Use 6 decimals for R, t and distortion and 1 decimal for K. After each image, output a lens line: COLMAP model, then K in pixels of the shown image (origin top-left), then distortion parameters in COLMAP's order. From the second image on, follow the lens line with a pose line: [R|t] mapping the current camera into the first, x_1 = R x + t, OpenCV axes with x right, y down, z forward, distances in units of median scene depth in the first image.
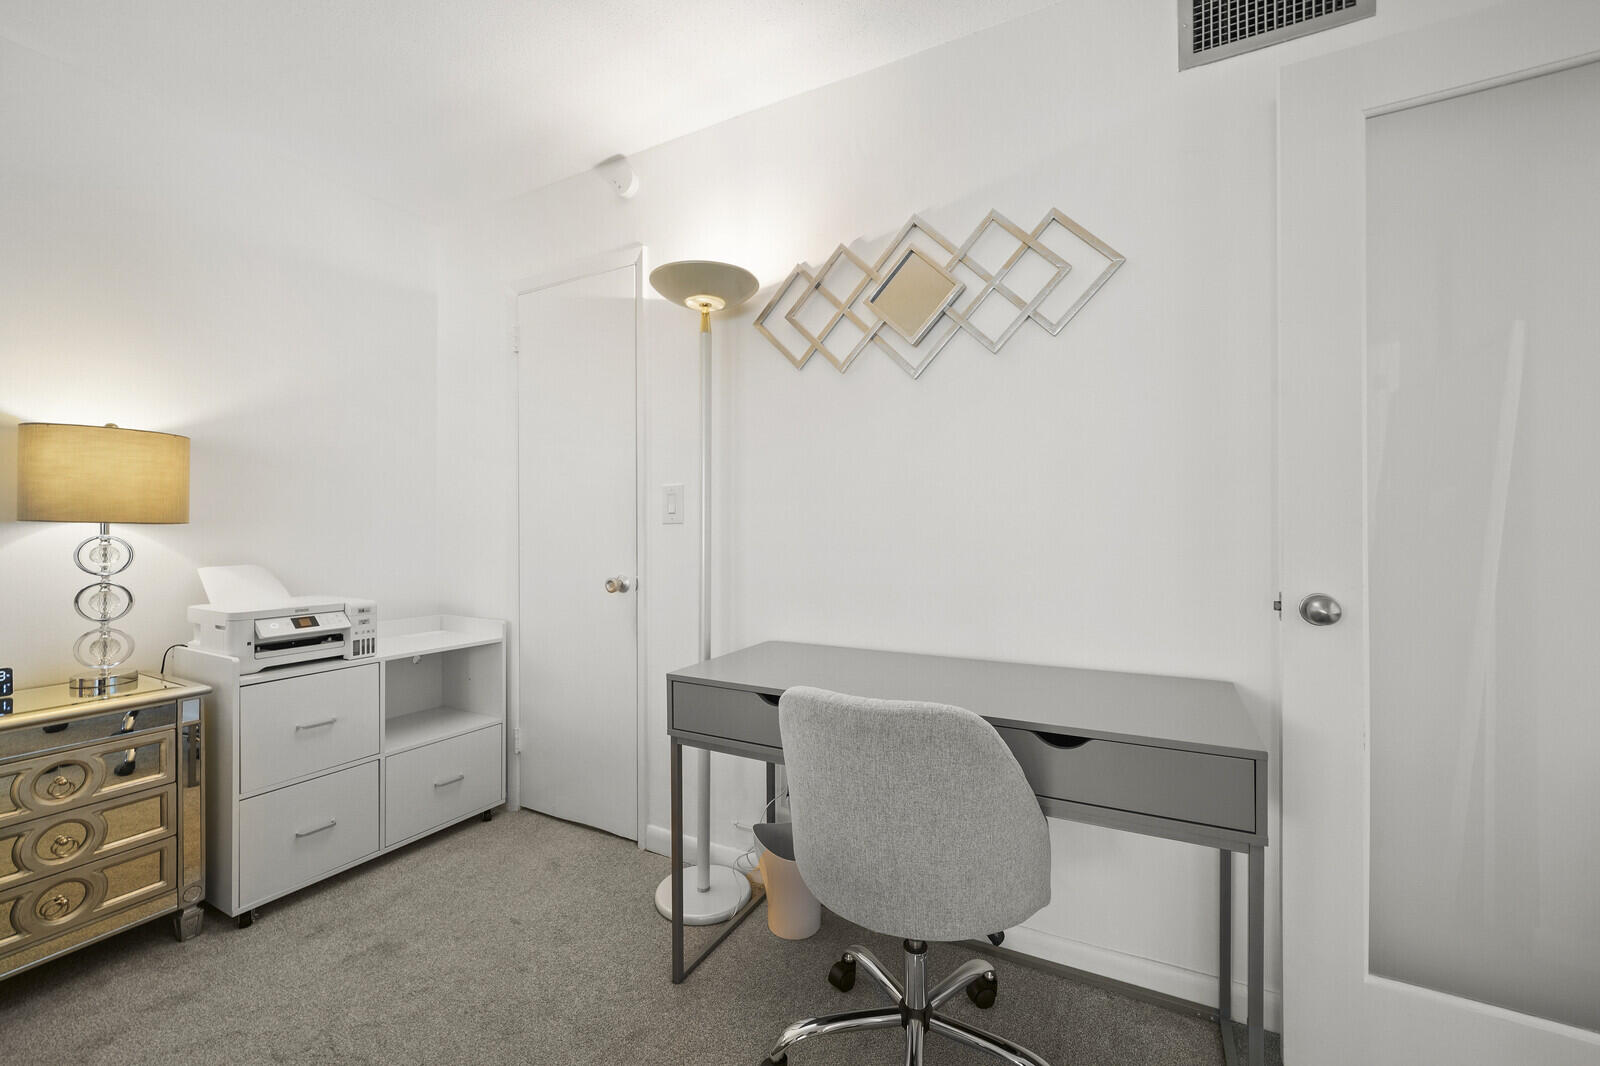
lens RADIAL K [[644.4, 0, 800.0], [0, 644.4, 533.0], [0, 0, 1]] dist [0.001730, 0.000342]
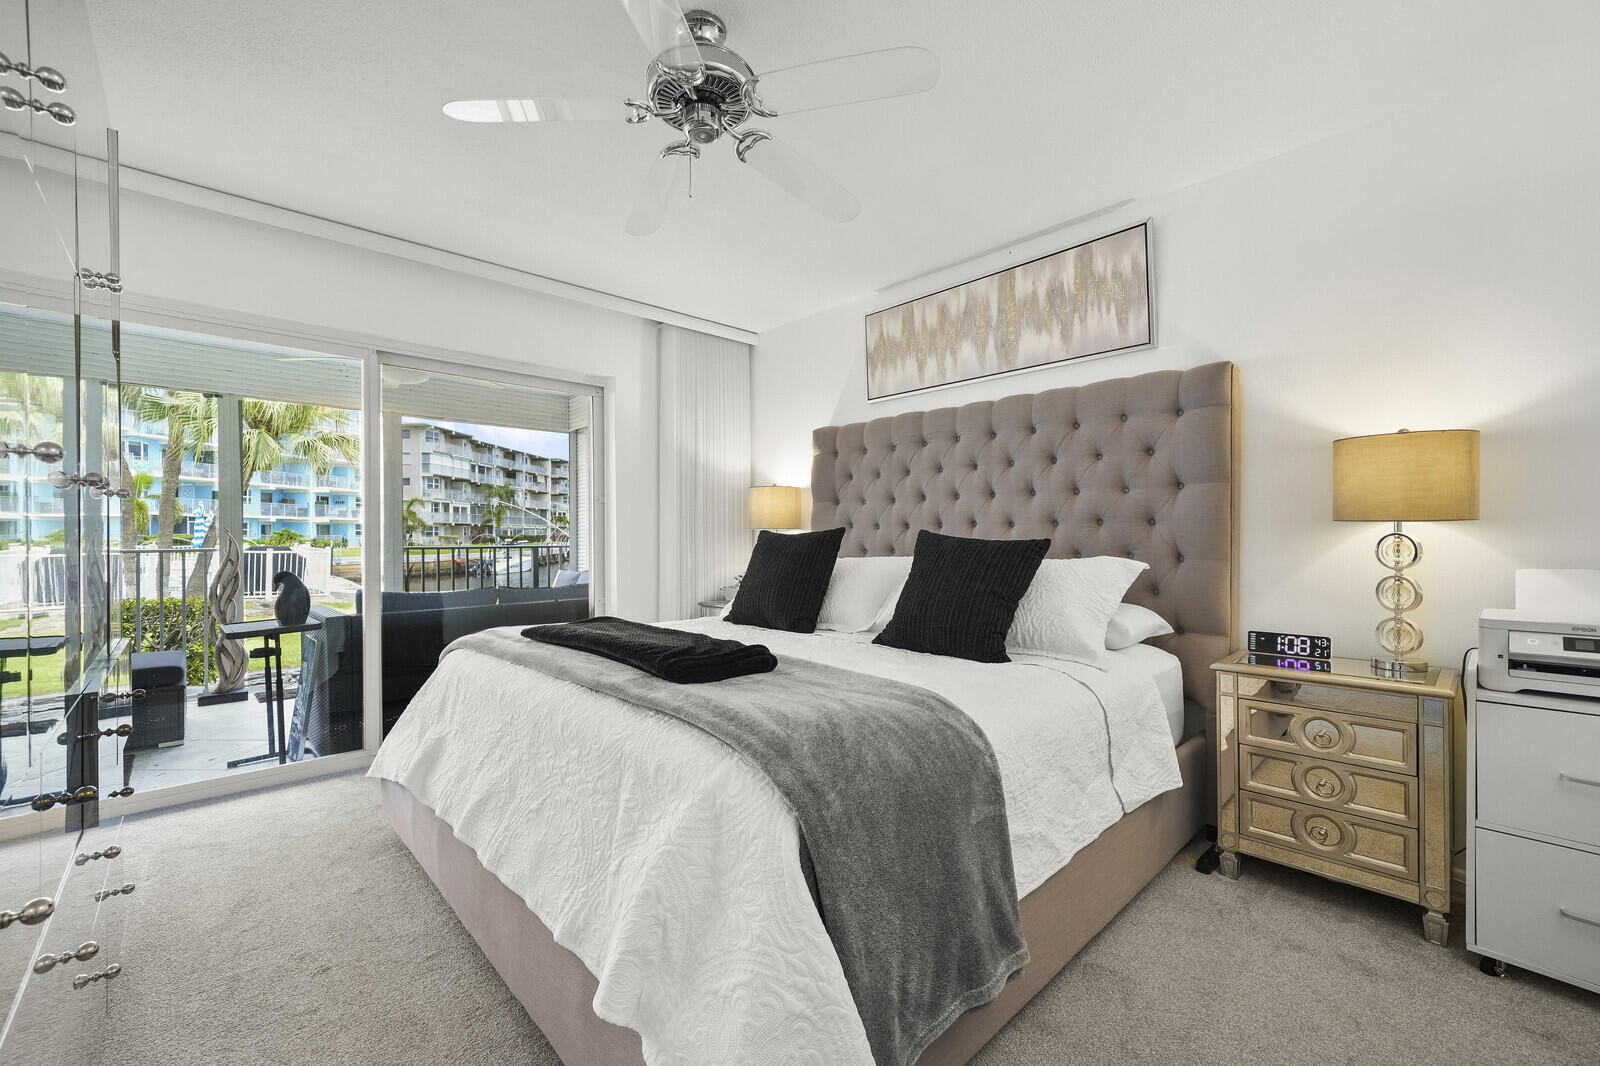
lens RADIAL K [[657.4, 0, 799.7], [0, 657.4, 529.7], [0, 0, 1]] dist [-0.002739, 0.000128]
pose [[-0.333158, -0.003911, -0.942863, 0.312944], [0.007644, 0.999947, -0.006849, -0.001602], [0.942840, -0.009489, -0.333111, 0.419937]]
